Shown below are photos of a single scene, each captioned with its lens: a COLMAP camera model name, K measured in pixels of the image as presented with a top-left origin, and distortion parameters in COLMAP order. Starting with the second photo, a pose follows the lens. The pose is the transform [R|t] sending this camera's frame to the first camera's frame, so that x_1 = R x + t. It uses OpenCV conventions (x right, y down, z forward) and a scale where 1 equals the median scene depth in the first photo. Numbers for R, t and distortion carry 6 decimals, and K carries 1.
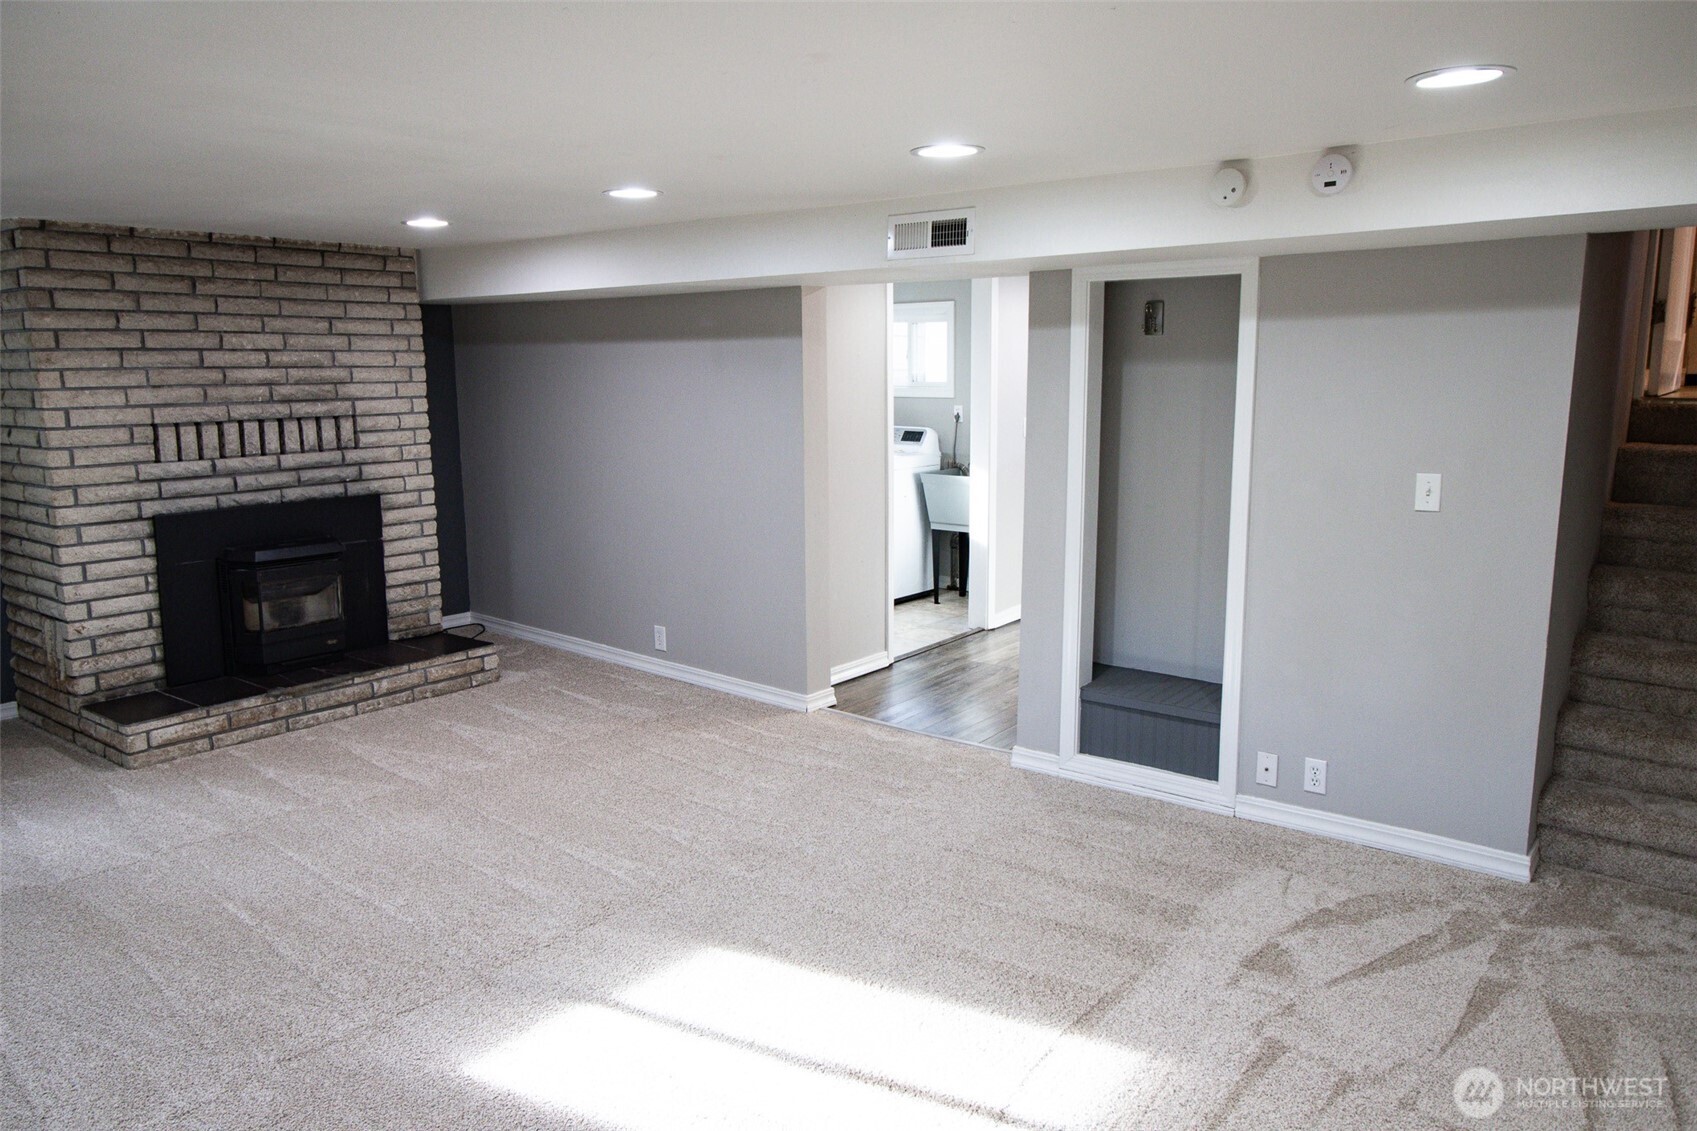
lens RADIAL K [[1196.5, 0, 840.3], [0, 1196.5, 554.9], [0, 0, 1]] dist [0.011538, -0.009040]
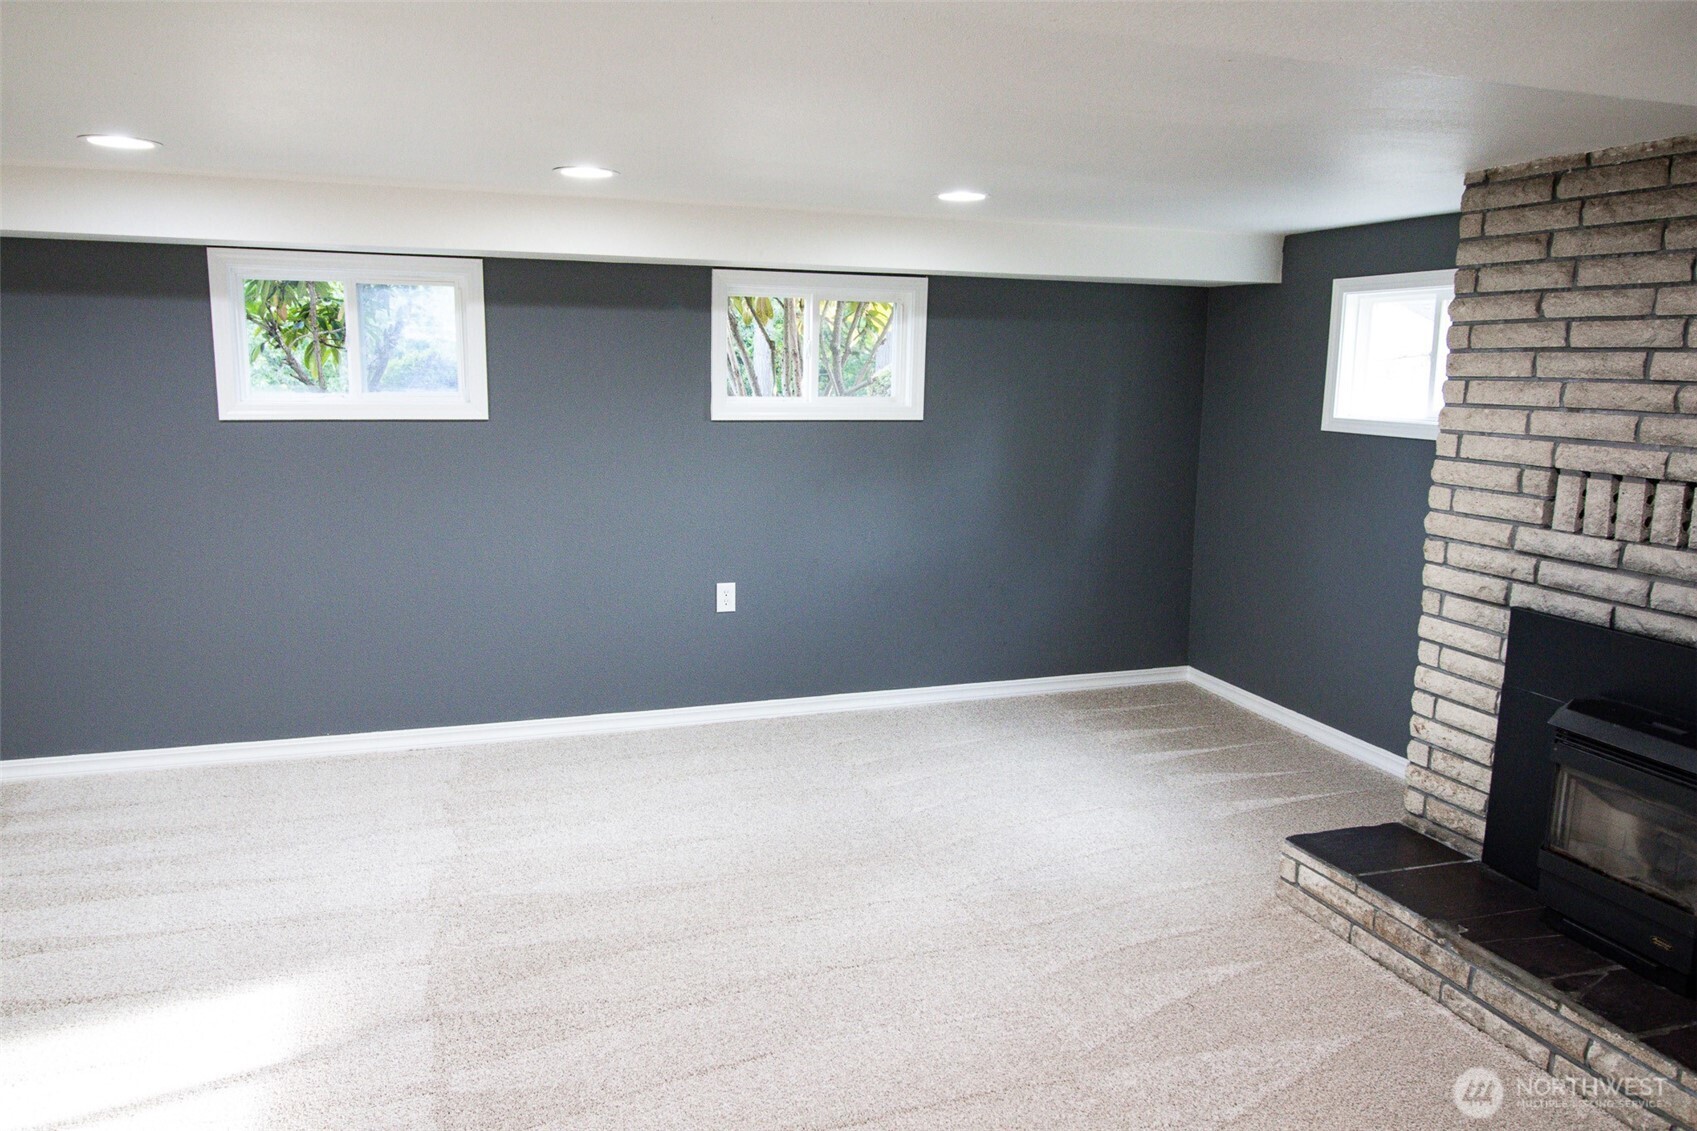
lens RADIAL K [[1196.5, 0, 840.3], [0, 1196.5, 554.9], [0, 0, 1]] dist [0.011538, -0.009040]
pose [[-0.537447, 0.132005, -0.832902, 0.156924], [-0.150522, 0.956795, 0.248768, -0.163976], [0.829755, 0.259070, -0.494357, 1.001318]]
